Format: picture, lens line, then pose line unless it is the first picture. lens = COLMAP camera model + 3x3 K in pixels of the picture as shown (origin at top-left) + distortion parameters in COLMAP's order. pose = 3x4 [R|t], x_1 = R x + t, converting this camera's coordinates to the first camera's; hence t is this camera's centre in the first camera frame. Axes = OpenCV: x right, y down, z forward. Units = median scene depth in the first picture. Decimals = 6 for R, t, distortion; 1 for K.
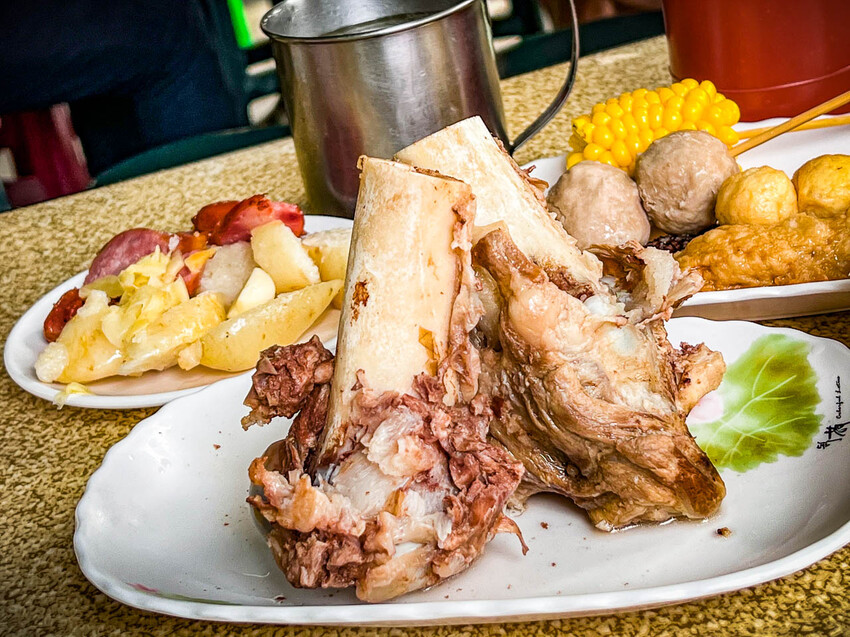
lens RADIAL K [[1630.3, 0, 423.6], [0, 1630.3, 310.4], [0, 0, 1]] dist [0.091746, 0.000000]
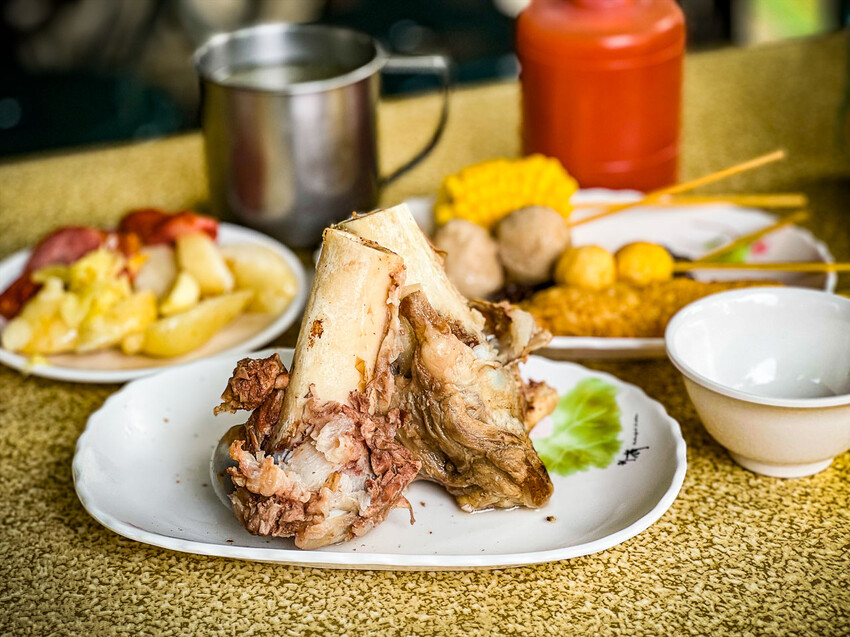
lens RADIAL K [[1911.4, 0, 425.2], [0, 1911.4, 322.6], [0, 0, 1]] dist [0.170794, 0.000000]
pose [[0.979801, 0.098426, 0.174074, -0.228468], [-0.107663, 0.993195, 0.044421, -0.095803], [-0.168517, -0.062265, 0.983730, -0.604266]]
